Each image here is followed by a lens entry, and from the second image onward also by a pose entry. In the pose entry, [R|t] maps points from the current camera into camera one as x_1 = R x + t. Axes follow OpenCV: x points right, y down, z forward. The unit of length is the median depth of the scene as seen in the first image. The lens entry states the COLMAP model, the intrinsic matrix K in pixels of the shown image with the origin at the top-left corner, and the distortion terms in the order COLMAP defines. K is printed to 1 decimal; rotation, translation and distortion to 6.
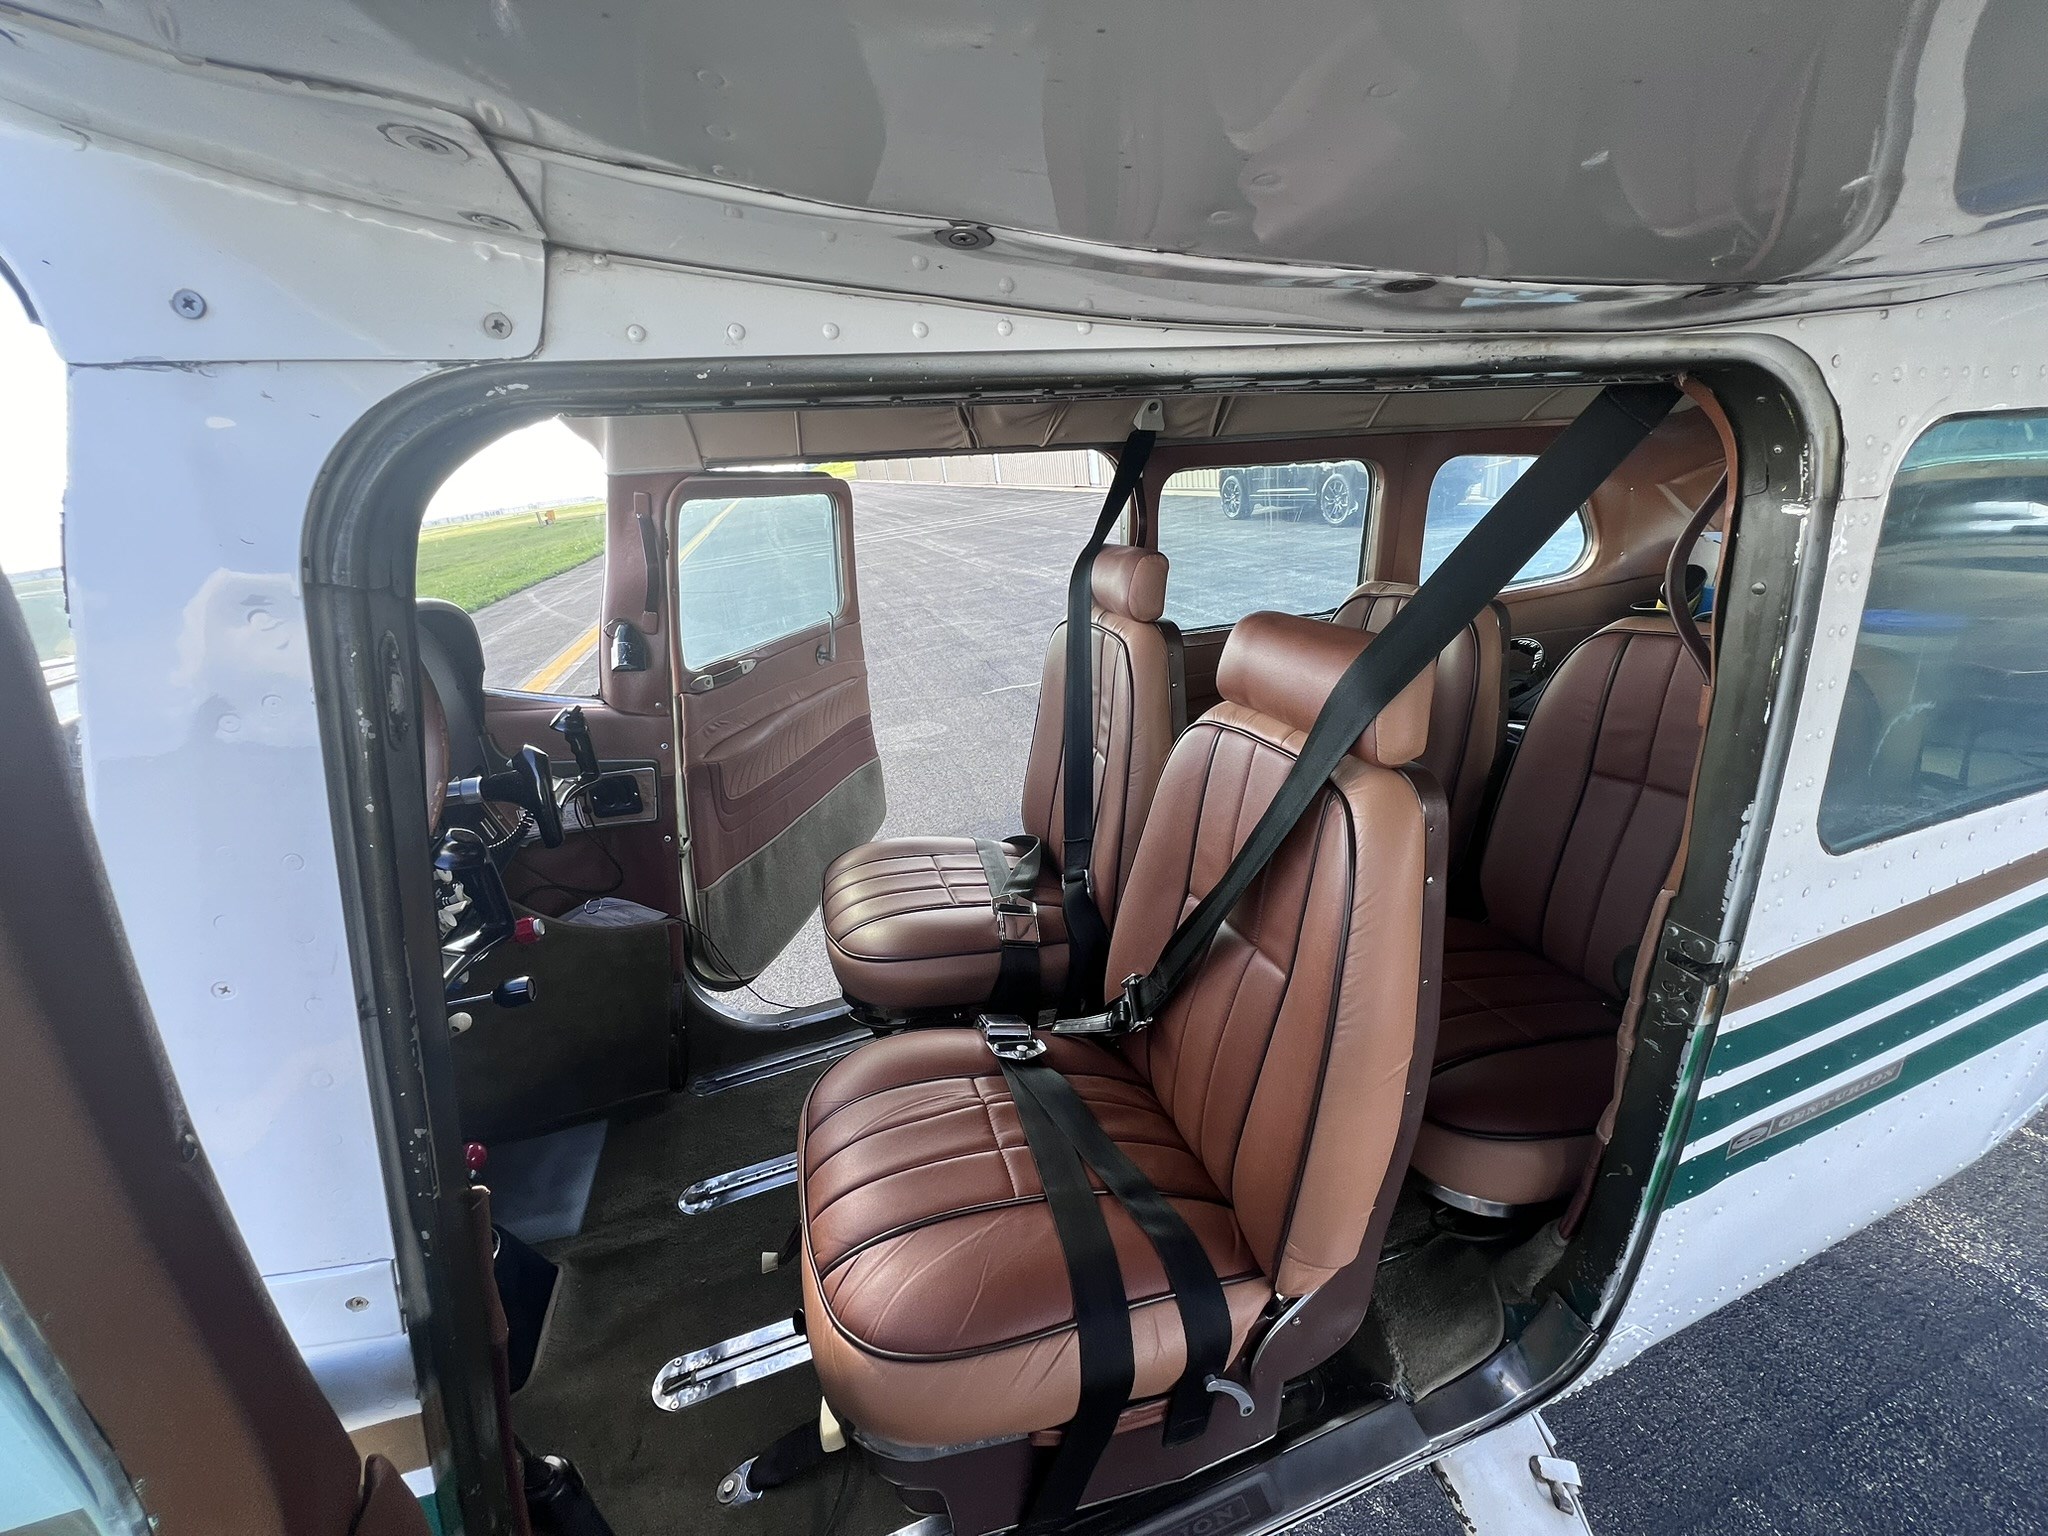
lens RADIAL K [[812.9, 0, 1024.0], [0, 812.9, 768.0], [0, 0, 1]] dist [-0.002068, 0.000152]
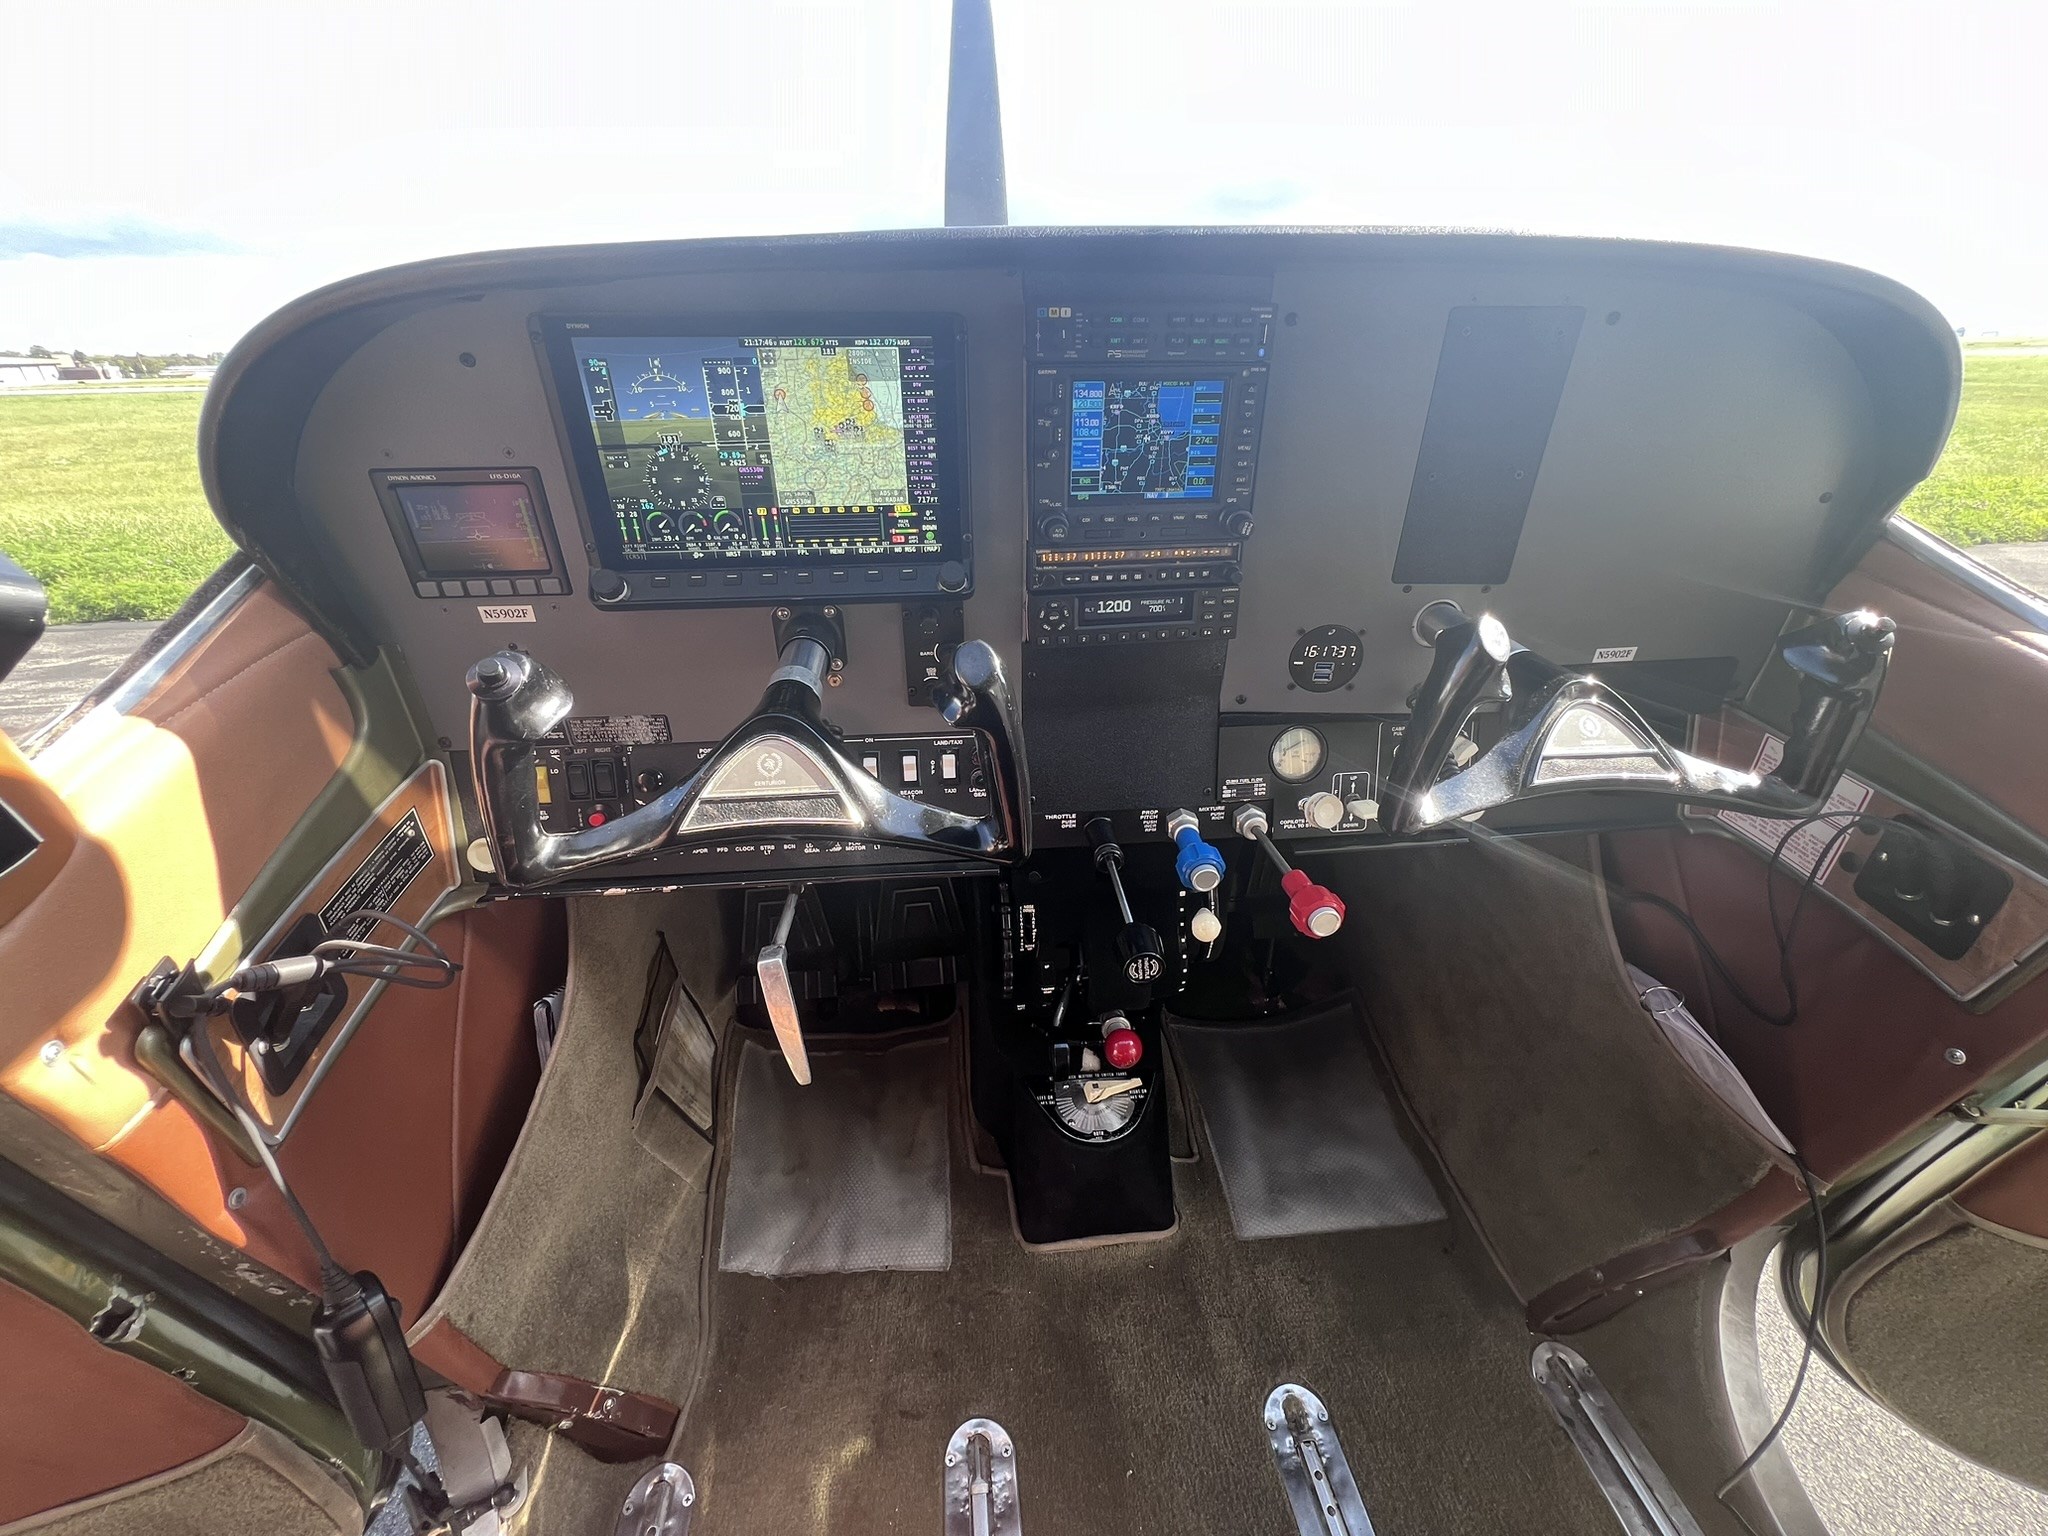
lens RADIAL K [[820.4, 0, 1024.0], [0, 820.4, 768.0], [0, 0, 1]] dist [-0.003733, -0.000263]
pose [[-0.195673, 0.551434, -0.810945, -0.133021], [-0.311636, 0.749102, 0.584576, -0.108469], [0.929836, 0.367106, 0.025268, 0.588026]]
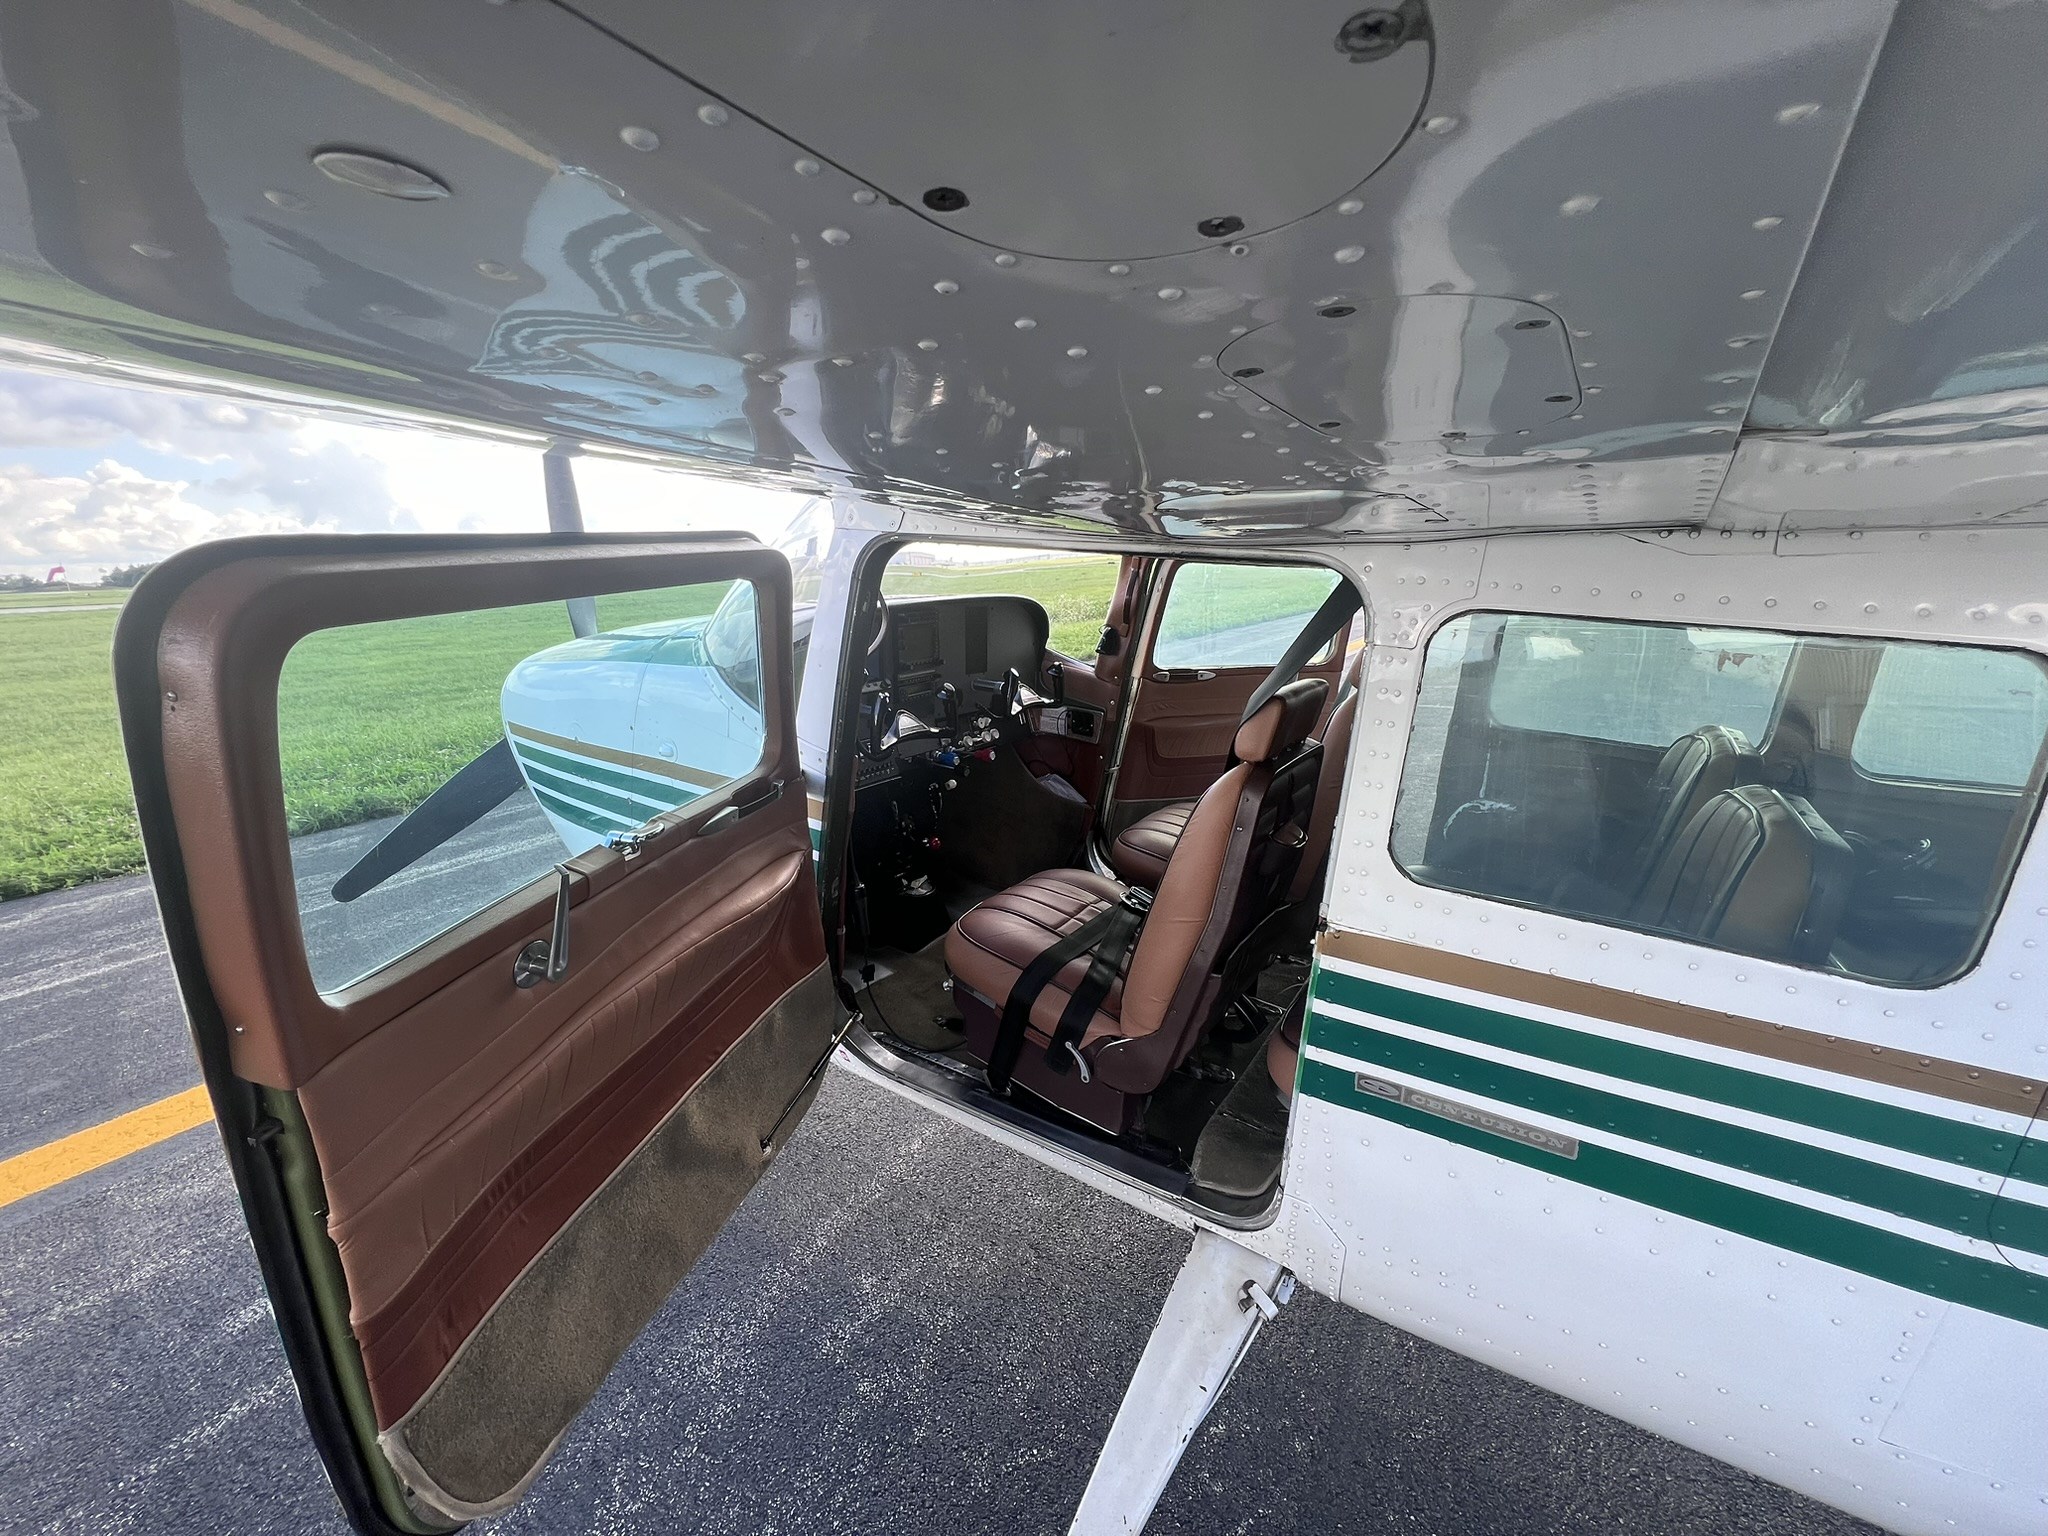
lens RADIAL K [[812.9, 0, 1024.0], [0, 812.9, 768.0], [0, 0, 1]] dist [-0.002068, 0.000152]
pose [[0.623710, 0.286902, -0.727099, 0.735952], [-0.324929, 0.941189, 0.092653, 0.004333], [0.710920, 0.178467, 0.680252, -0.258626]]
